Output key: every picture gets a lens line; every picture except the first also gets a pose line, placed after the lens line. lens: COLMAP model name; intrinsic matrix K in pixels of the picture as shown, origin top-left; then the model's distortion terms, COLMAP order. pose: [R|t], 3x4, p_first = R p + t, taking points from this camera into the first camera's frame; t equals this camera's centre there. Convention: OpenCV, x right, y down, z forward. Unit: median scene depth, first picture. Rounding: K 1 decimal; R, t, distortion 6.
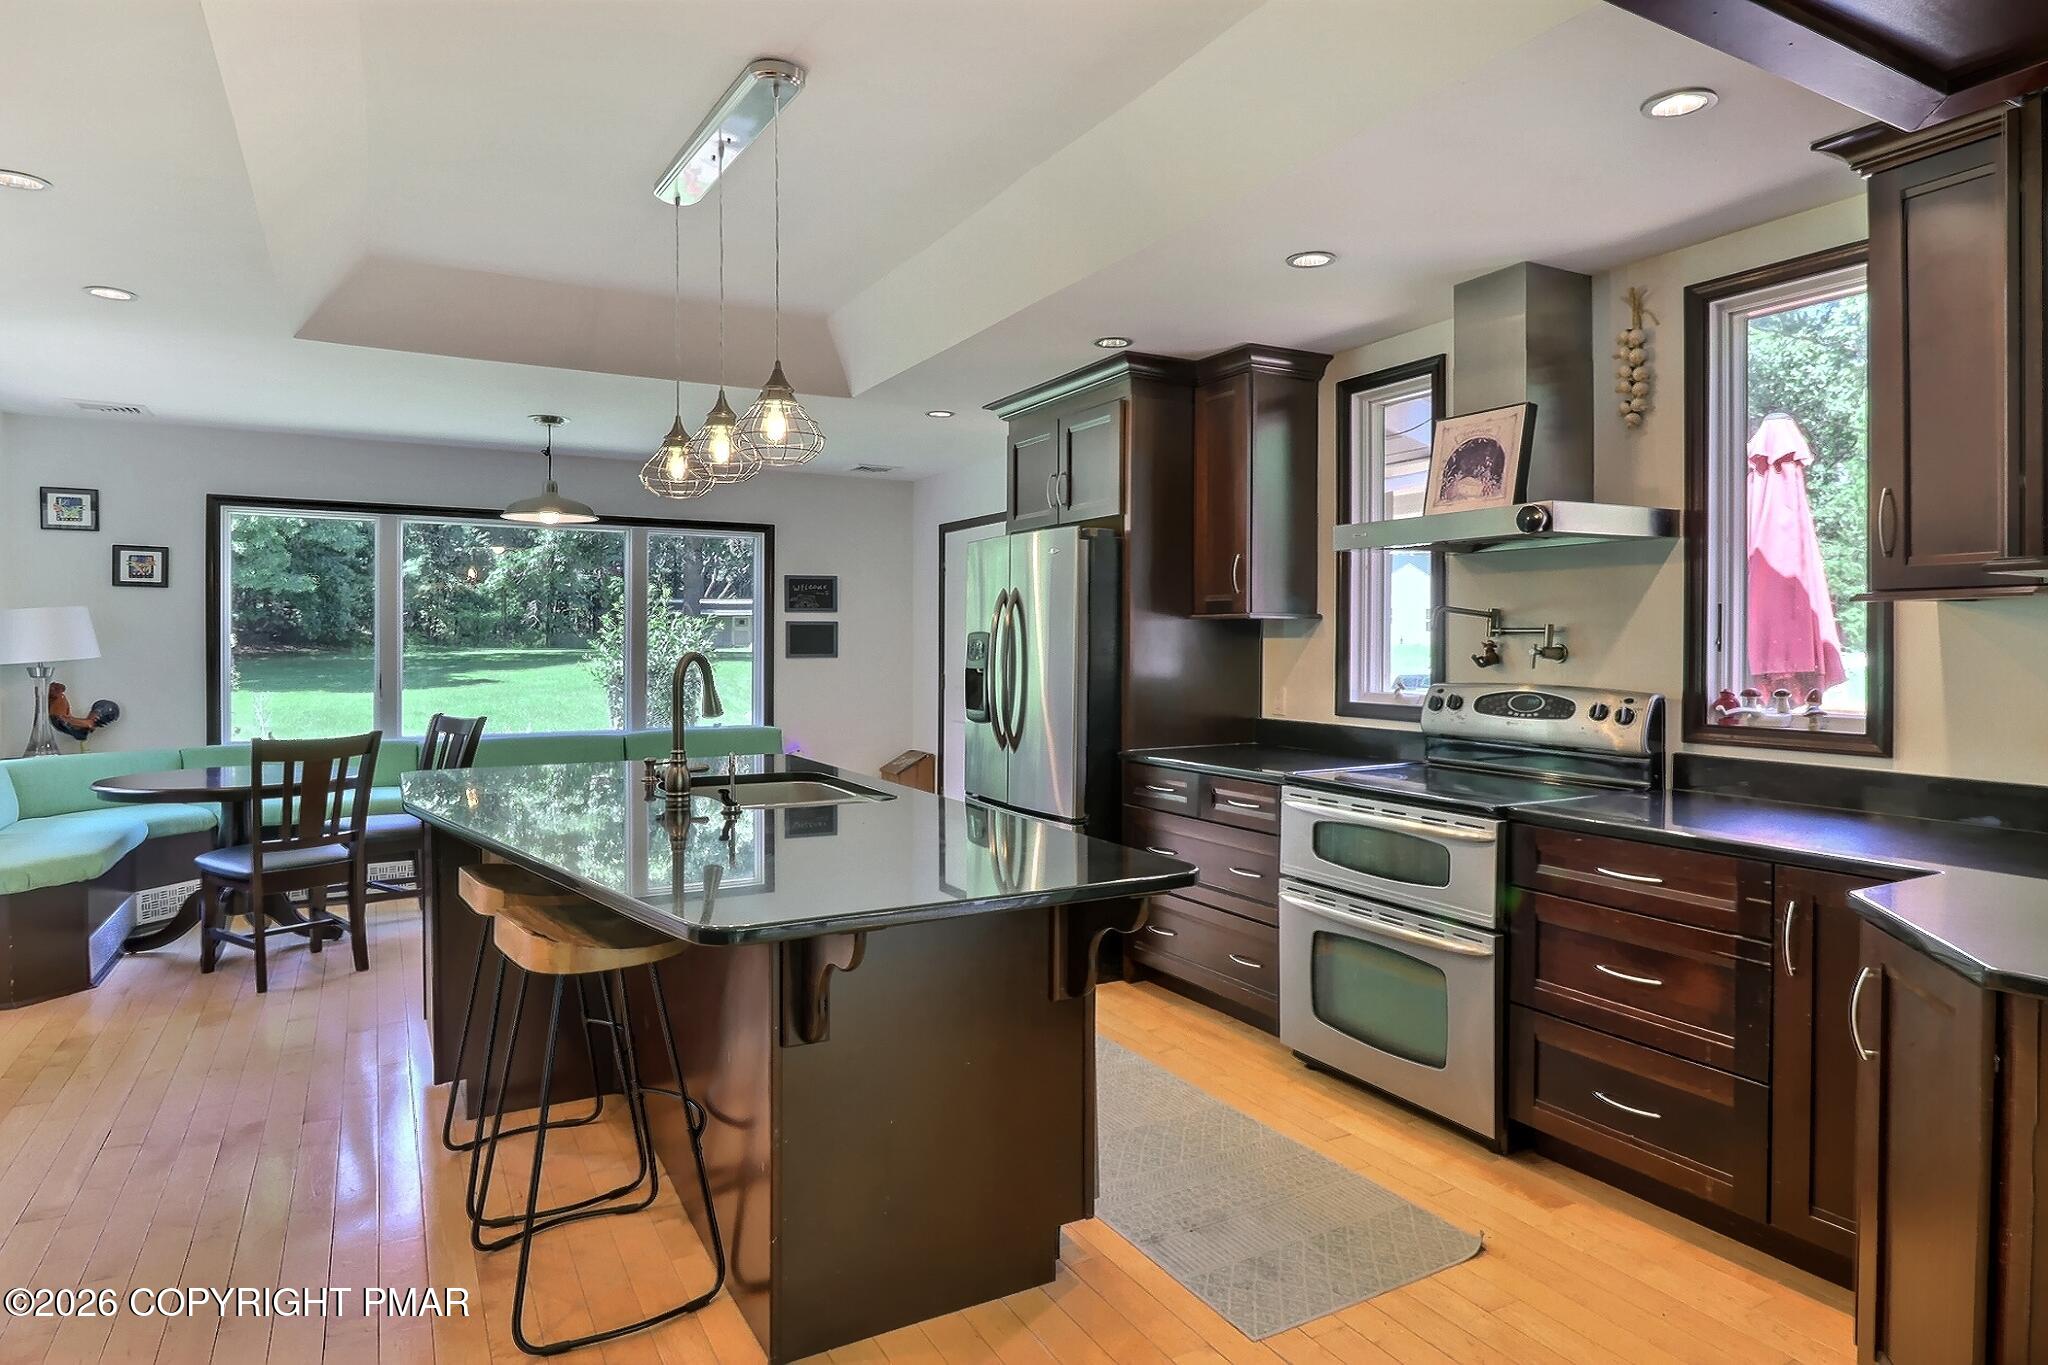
lens RADIAL K [[1154.6, 0, 1047.1], [0, 1154.6, 650.9], [0, 0, 1]] dist [0.001898, -0.000277]
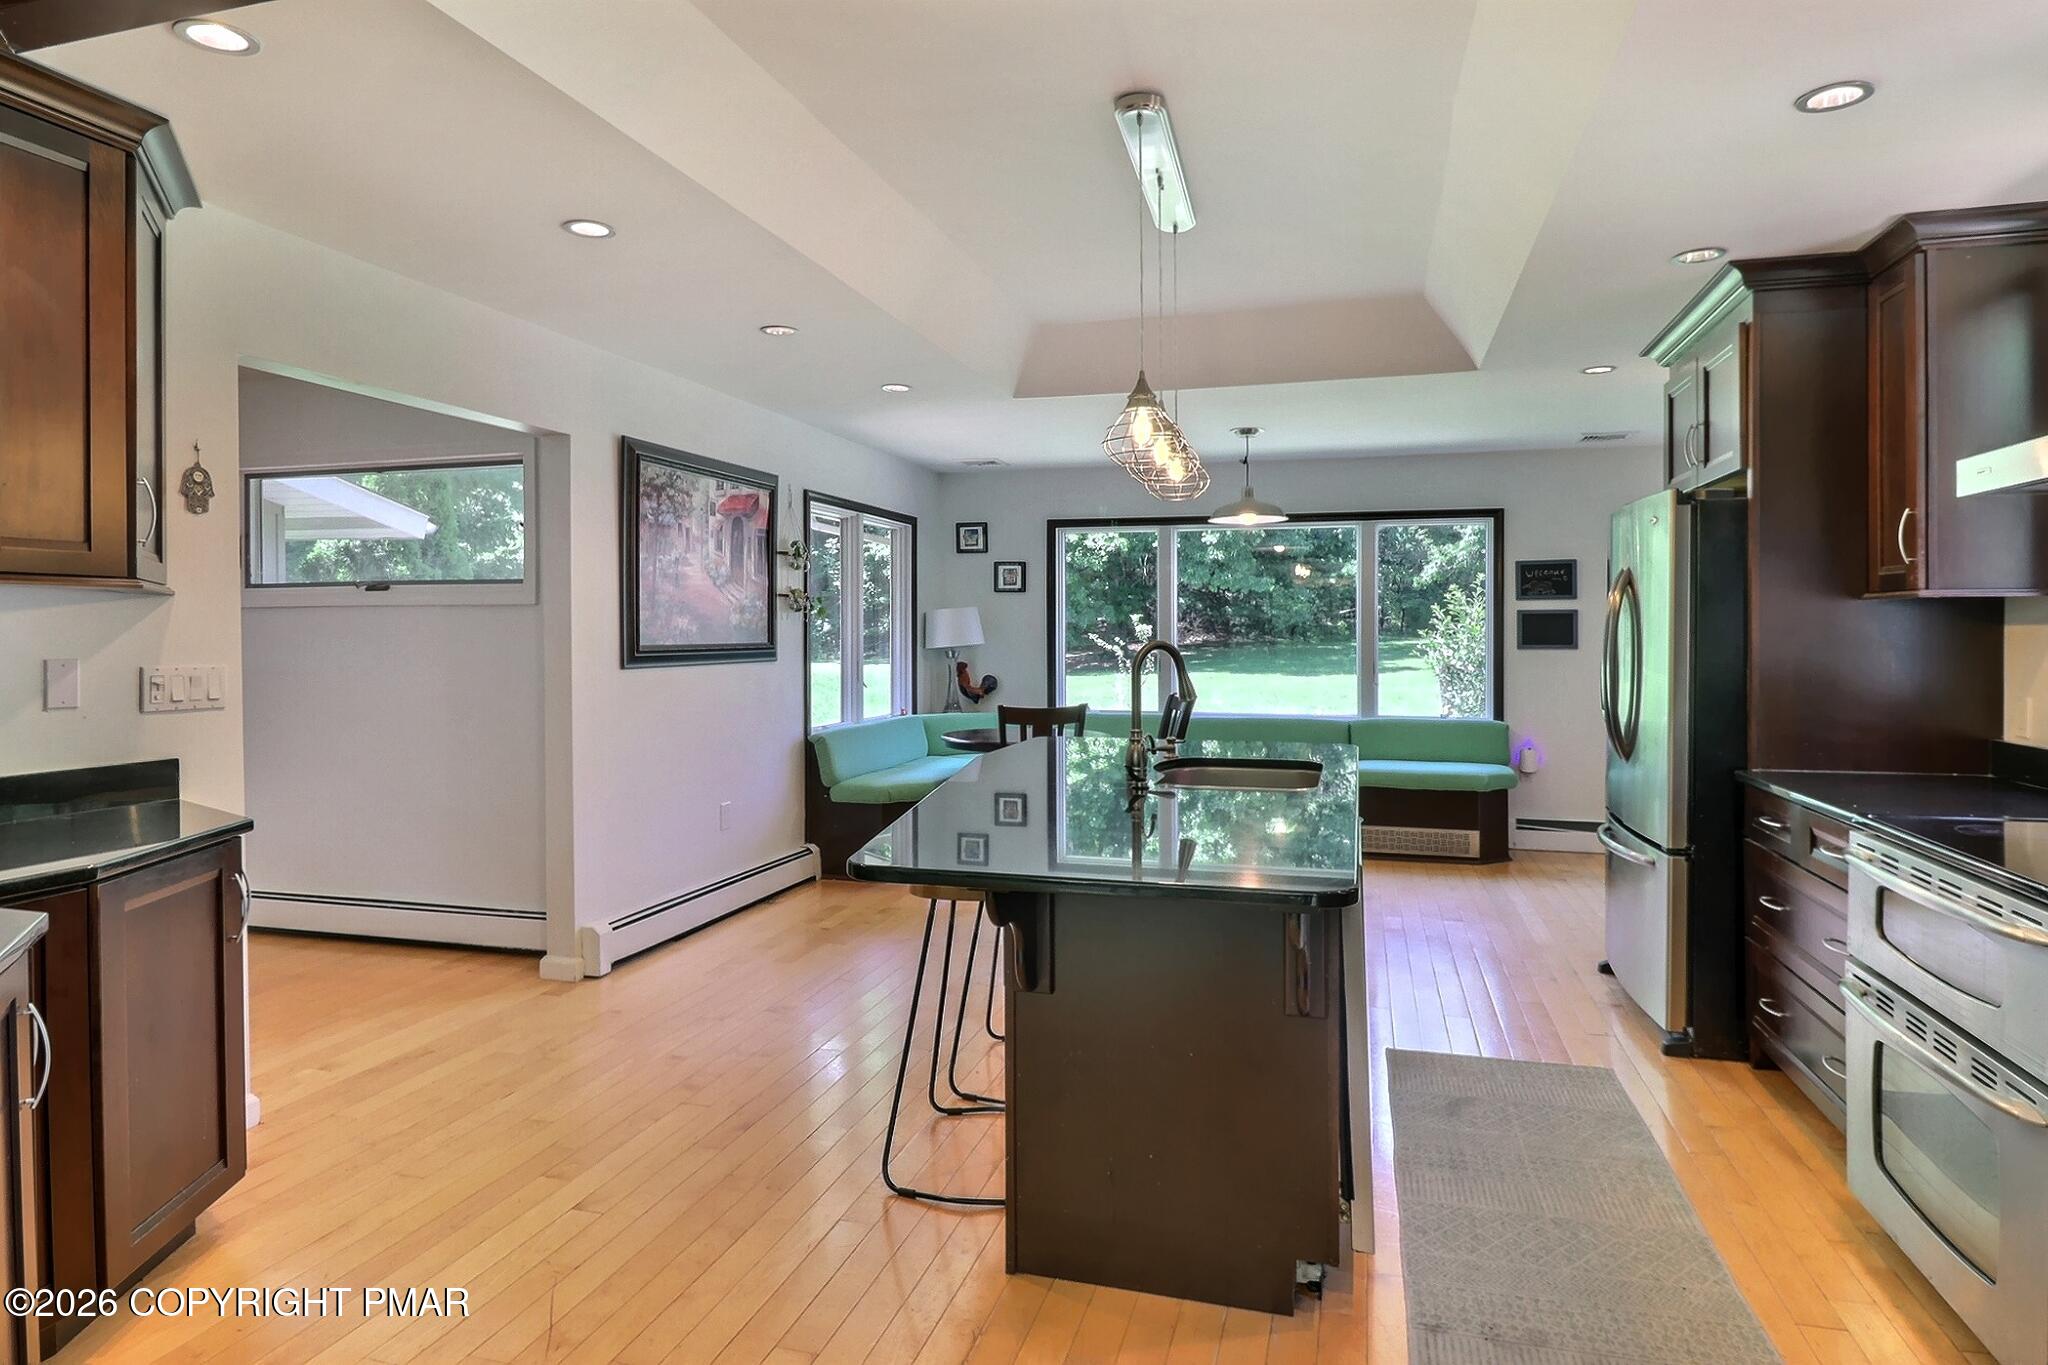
lens RADIAL K [[1154.6, 0, 1047.1], [0, 1154.6, 650.9], [0, 0, 1]] dist [0.001898, -0.000277]
pose [[0.704327, 0.010200, -0.709802, 0.215036], [-0.004099, 0.999939, 0.010301, -0.000602], [0.709864, -0.004346, 0.704325, 0.083600]]
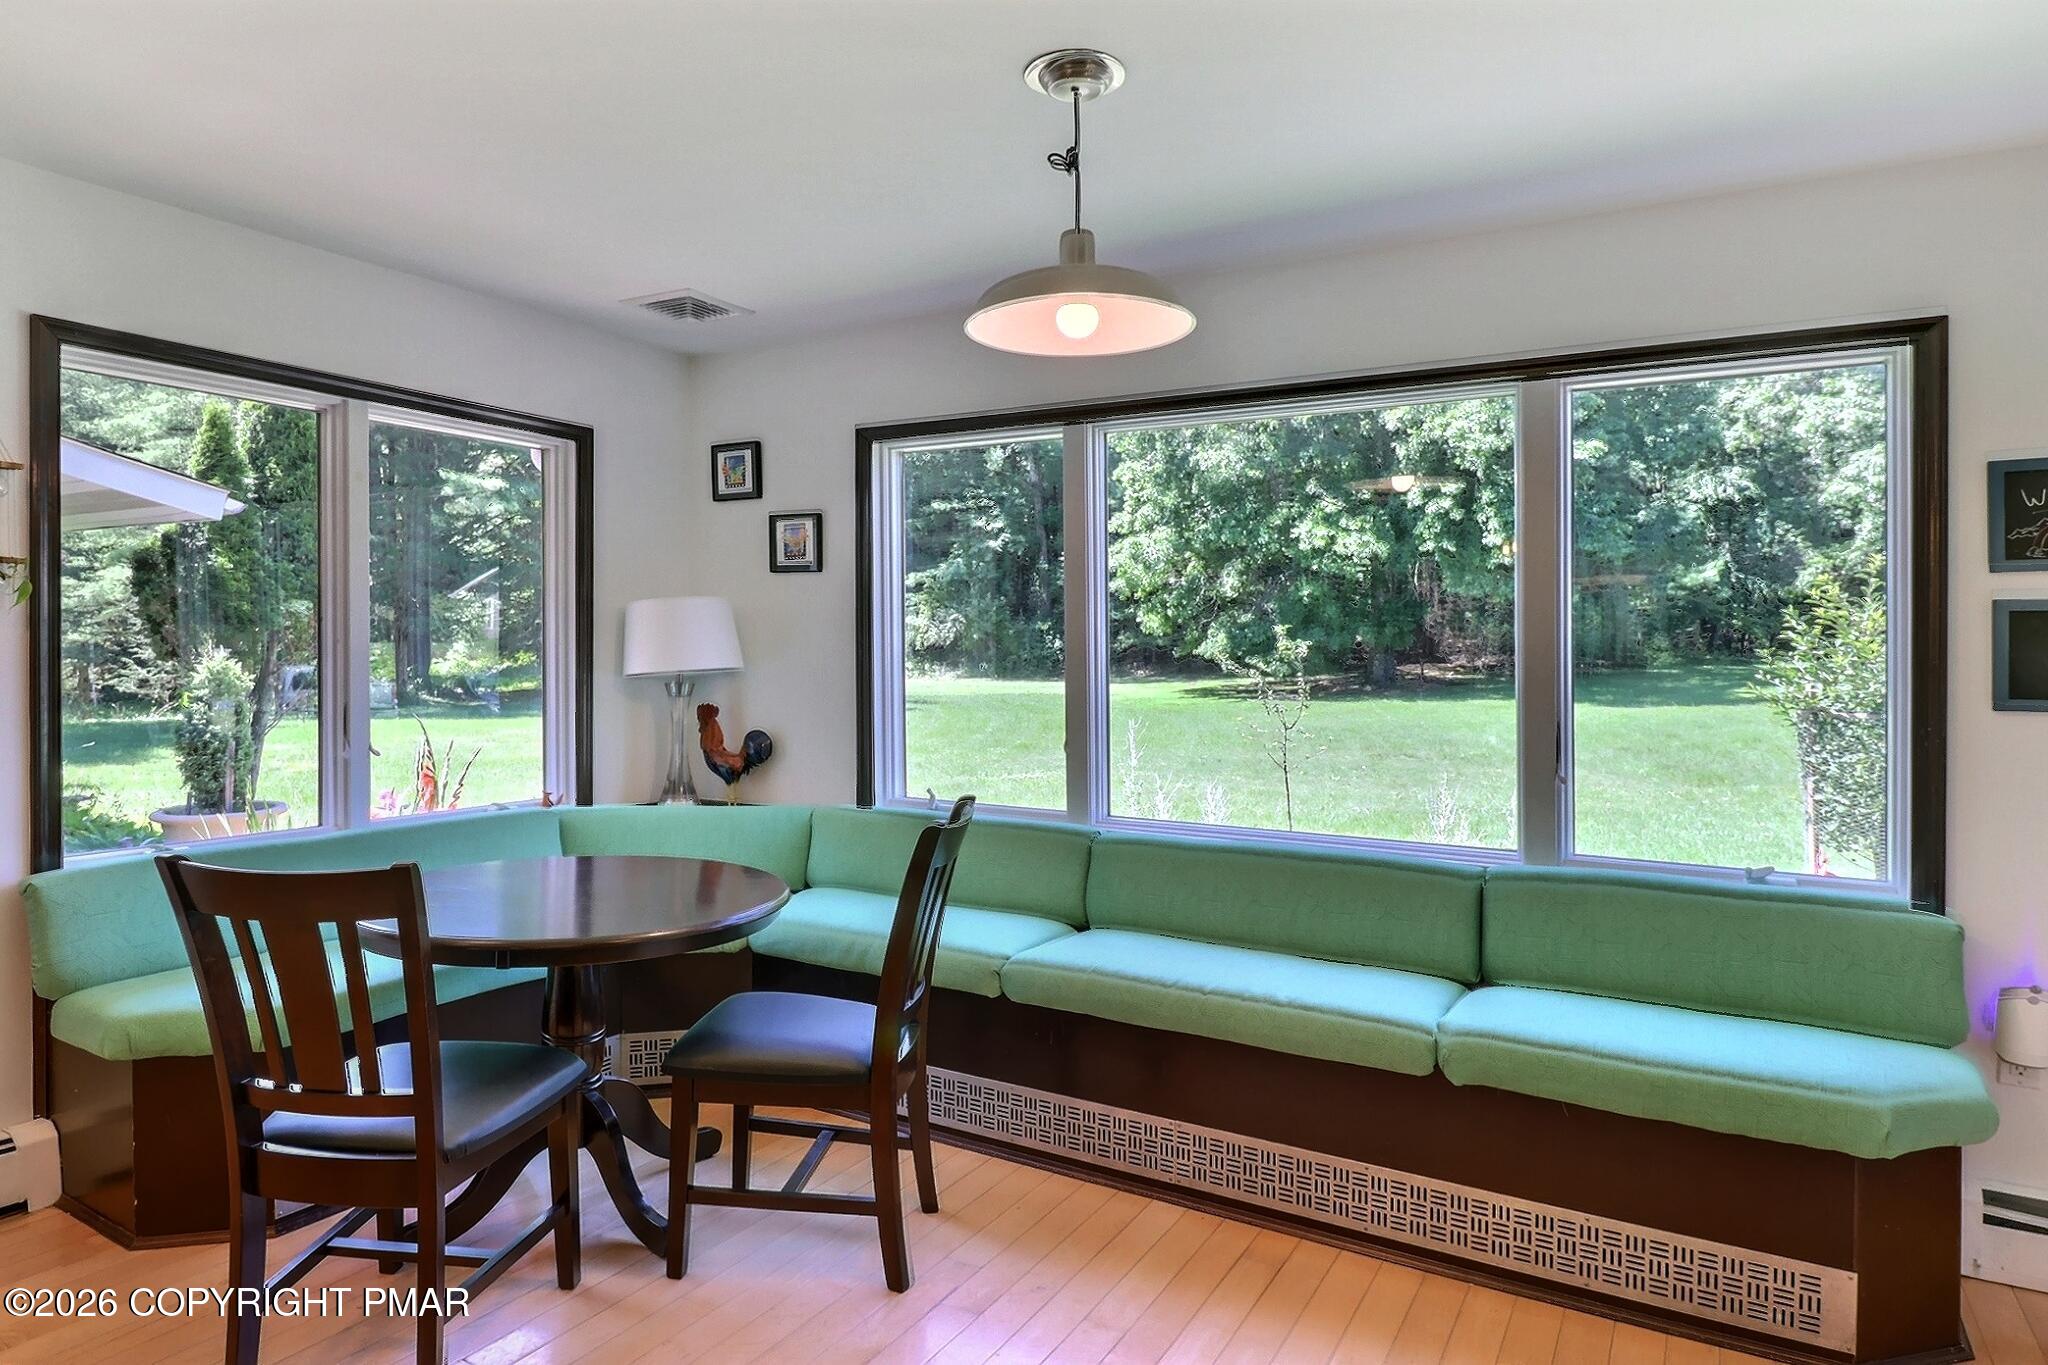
lens RADIAL K [[1171.4, 0, 951.3], [0, 1171.4, 646.3], [0, 0, 1]] dist [0.002160, -0.000285]
pose [[0.451560, -0.000355, -0.892240, -0.107579], [-0.011494, 0.999915, -0.006215, -0.006463], [0.892166, 0.013062, 0.451518, 0.800816]]
